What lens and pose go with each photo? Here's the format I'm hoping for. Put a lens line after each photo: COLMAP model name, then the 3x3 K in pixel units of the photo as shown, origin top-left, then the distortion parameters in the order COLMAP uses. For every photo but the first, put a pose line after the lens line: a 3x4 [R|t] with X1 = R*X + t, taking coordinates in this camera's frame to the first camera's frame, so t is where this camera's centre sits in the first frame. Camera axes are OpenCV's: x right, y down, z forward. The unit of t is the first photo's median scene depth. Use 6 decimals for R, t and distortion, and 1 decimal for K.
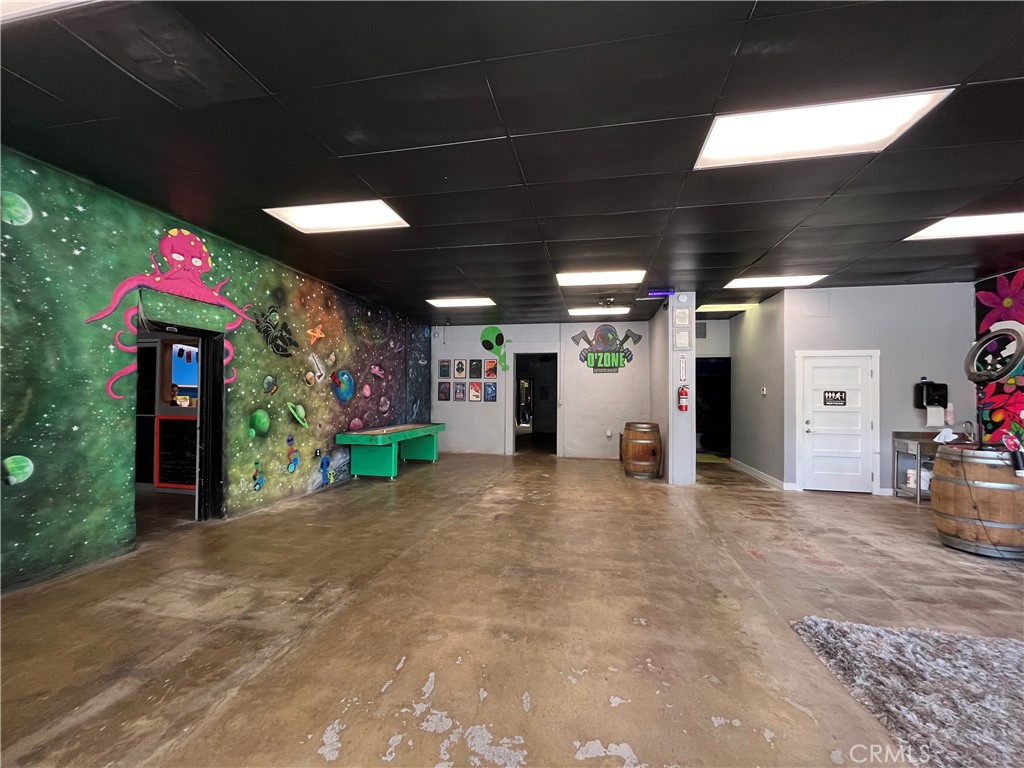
lens RADIAL K [[412.9, 0, 510.3], [0, 412.9, 387.4], [0, 0, 1]] dist [-0.004130, -0.000055]
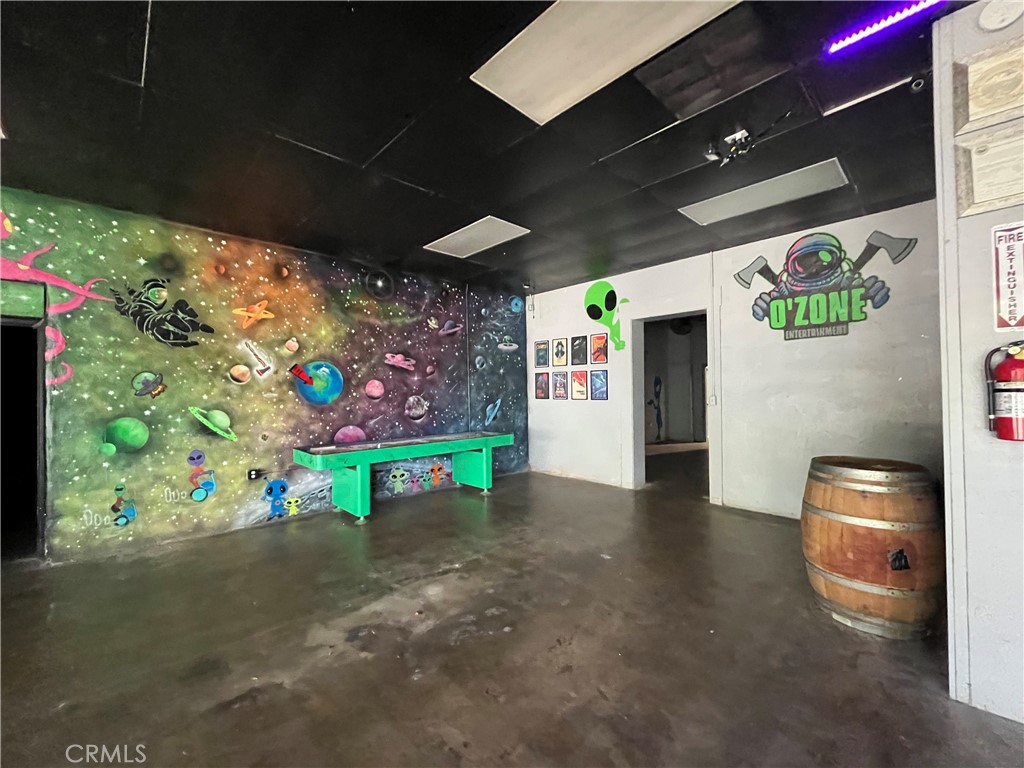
lens RADIAL K [[412.9, 0, 511.6], [0, 412.9, 386.7], [0, 0, 1]] dist [-0.004130, -0.000055]
pose [[0.820514, -0.024609, -0.571096, 0.365111], [0.029826, 0.999555, -0.000220, 0.016871], [0.570847, -0.016853, 0.820883, 0.720912]]
